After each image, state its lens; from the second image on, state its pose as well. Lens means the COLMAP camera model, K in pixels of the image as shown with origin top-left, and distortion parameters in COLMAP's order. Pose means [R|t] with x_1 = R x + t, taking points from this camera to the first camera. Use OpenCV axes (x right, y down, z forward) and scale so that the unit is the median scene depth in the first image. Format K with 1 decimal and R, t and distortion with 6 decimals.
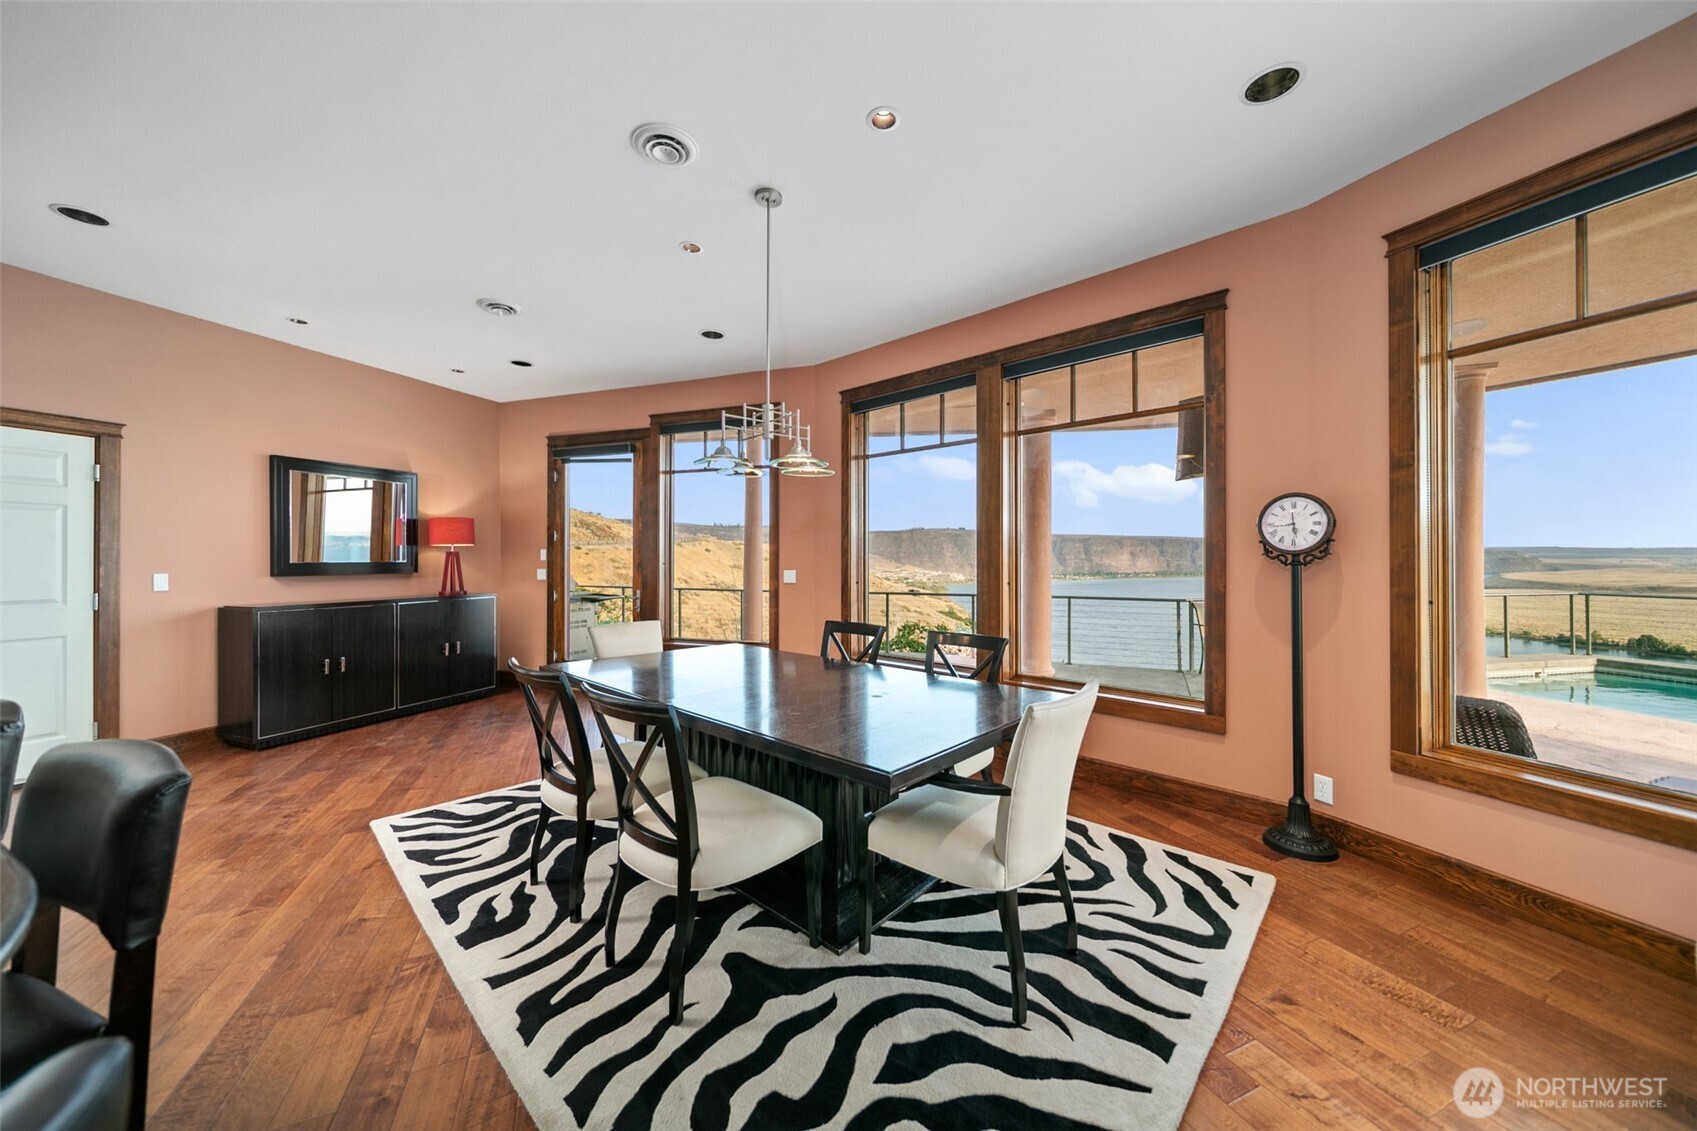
lens RADIAL K [[595.5, 0, 846.9], [0, 595.5, 556.6], [0, 0, 1]] dist [-0.000234, -0.000168]
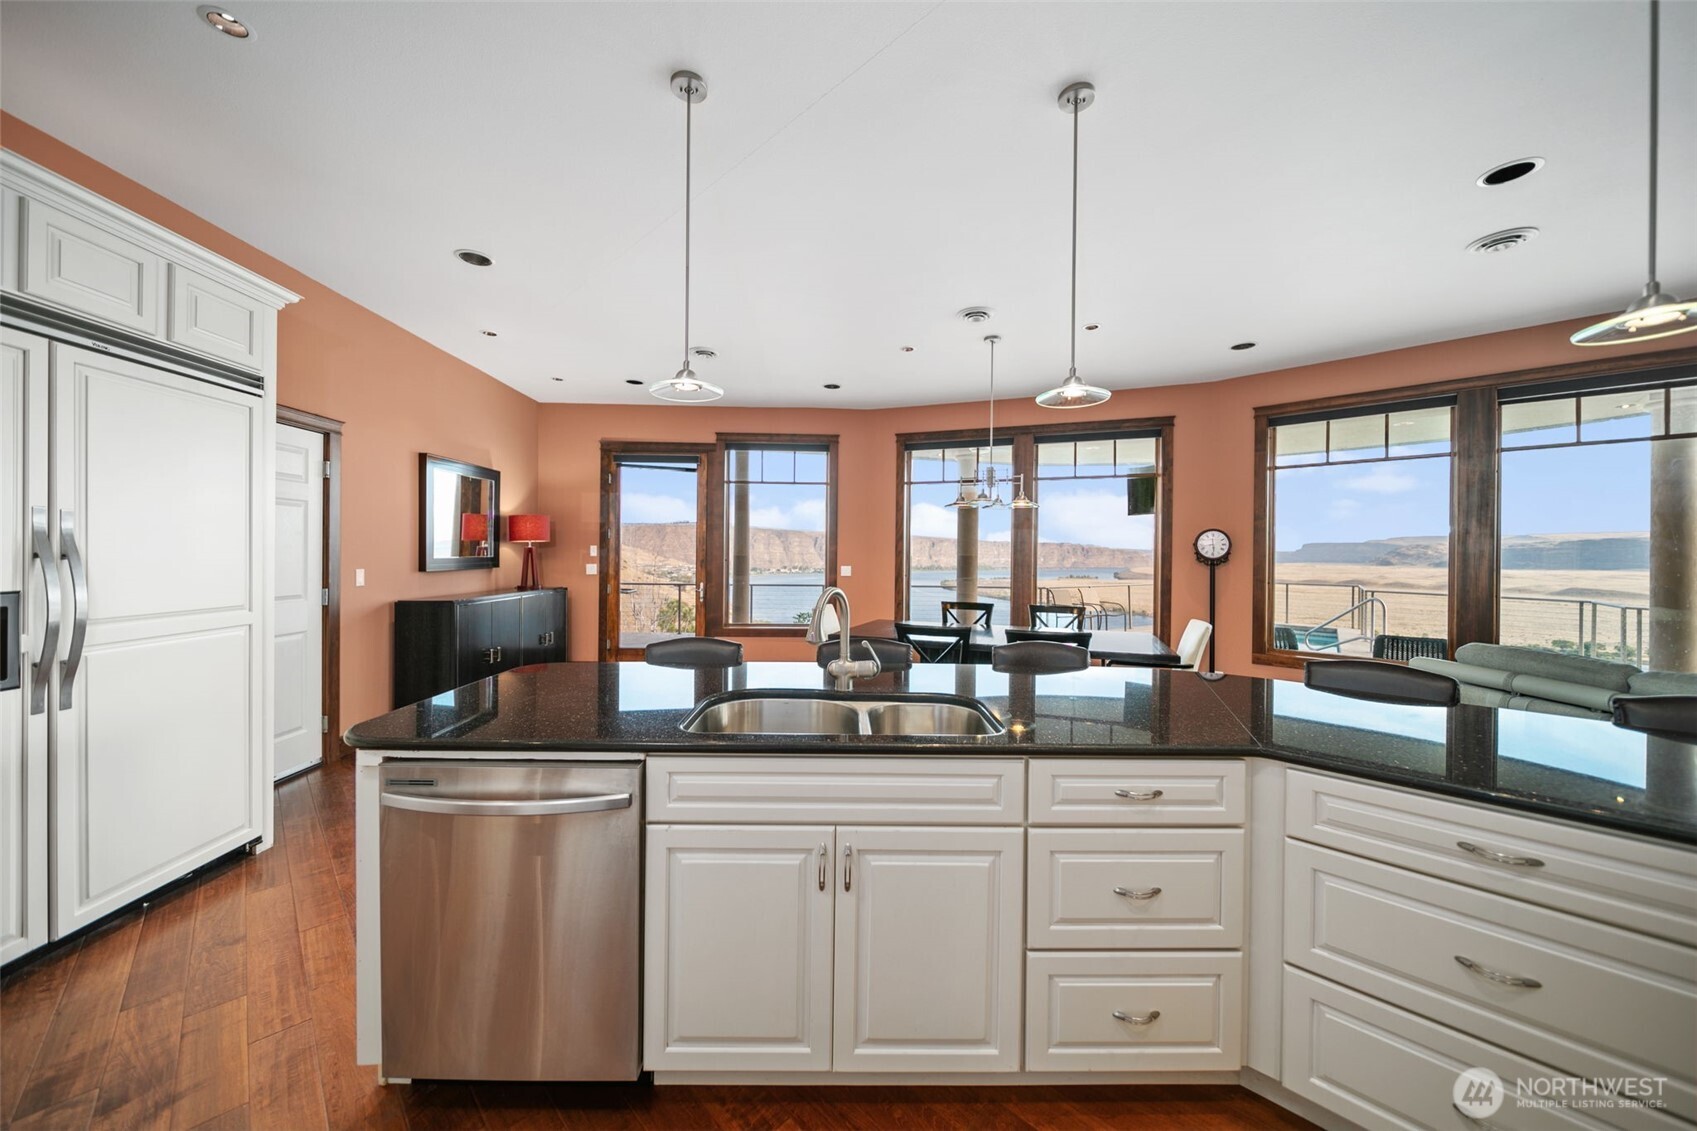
lens RADIAL K [[595.5, 0, 846.9], [0, 595.5, 556.6], [0, 0, 1]] dist [-0.000234, -0.000168]
pose [[0.925038, 0.008343, 0.379783, -0.810738], [-0.011993, 0.999902, 0.007246, -0.010184], [-0.379685, -0.011257, 0.925047, -0.266626]]
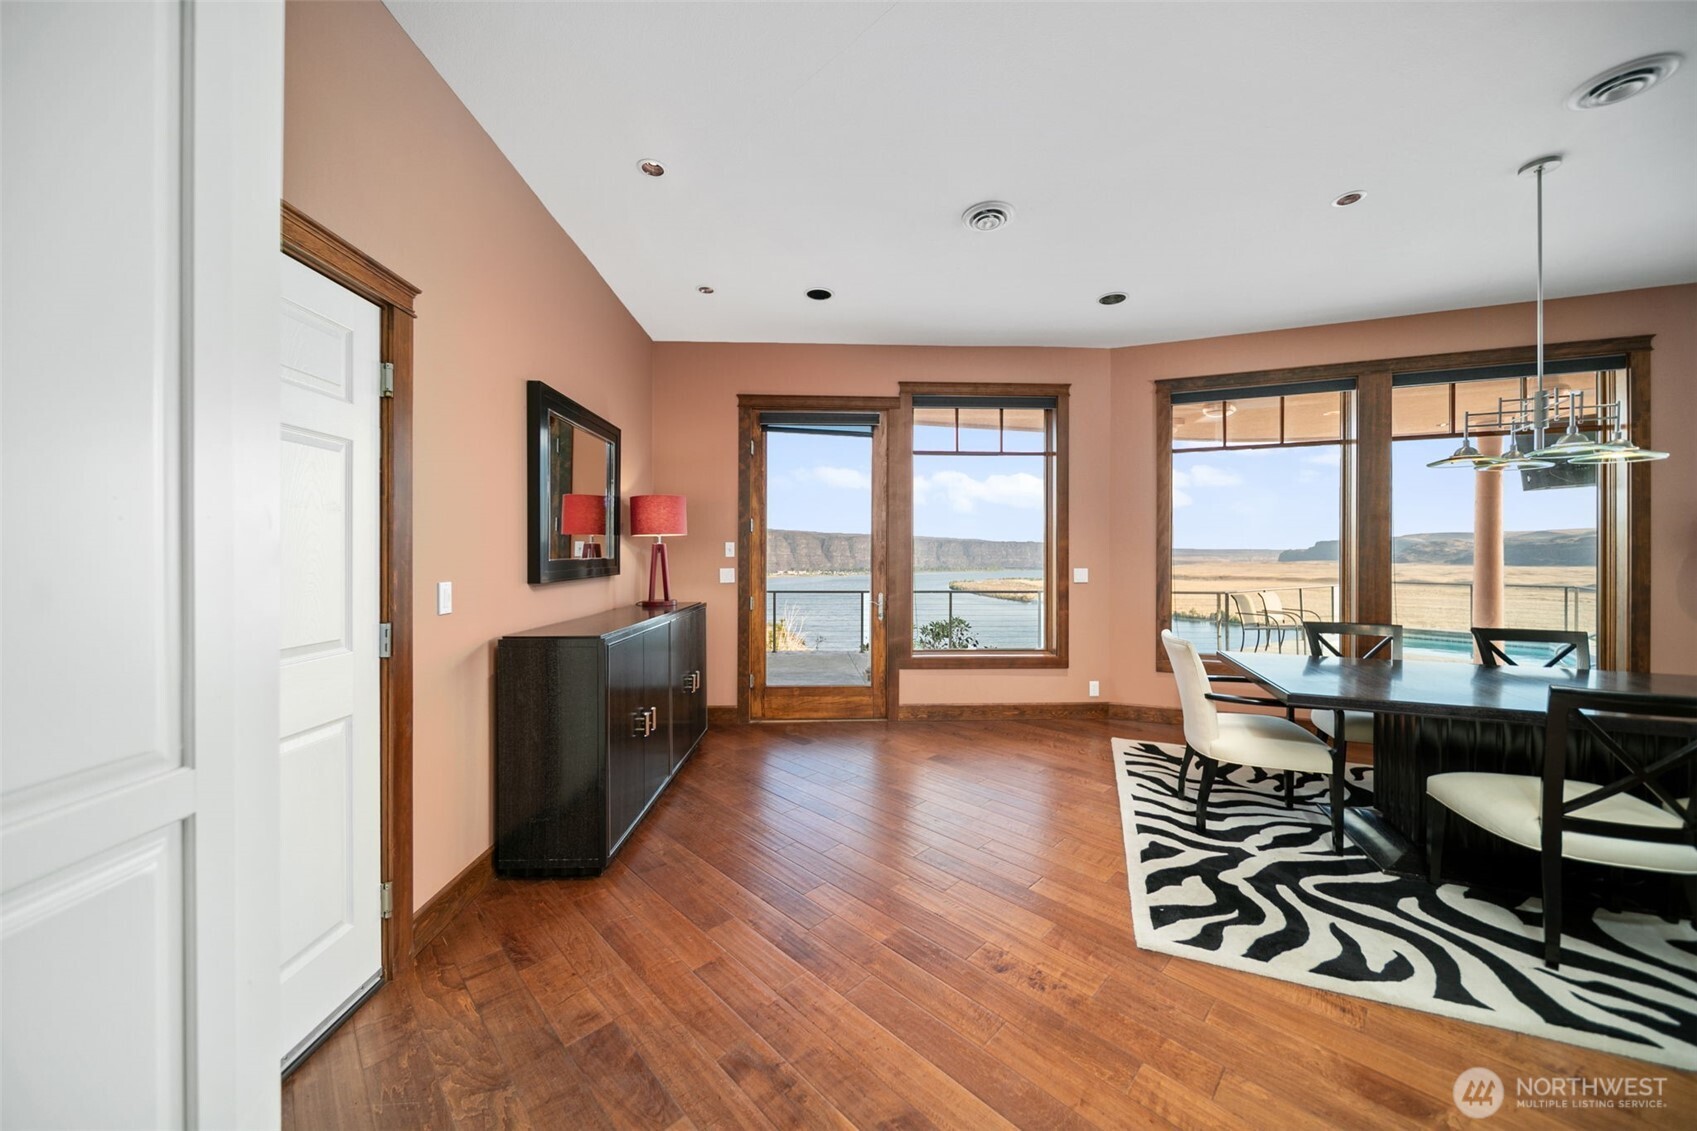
lens RADIAL K [[595.5, 0, 846.9], [0, 595.5, 556.6], [0, 0, 1]] dist [-0.000234, -0.000168]
pose [[0.928678, 0.002218, 0.370881, -1.069294], [-0.004321, 0.999979, 0.004838, 0.002116], [-0.370862, -0.006096, 0.928668, 0.391694]]
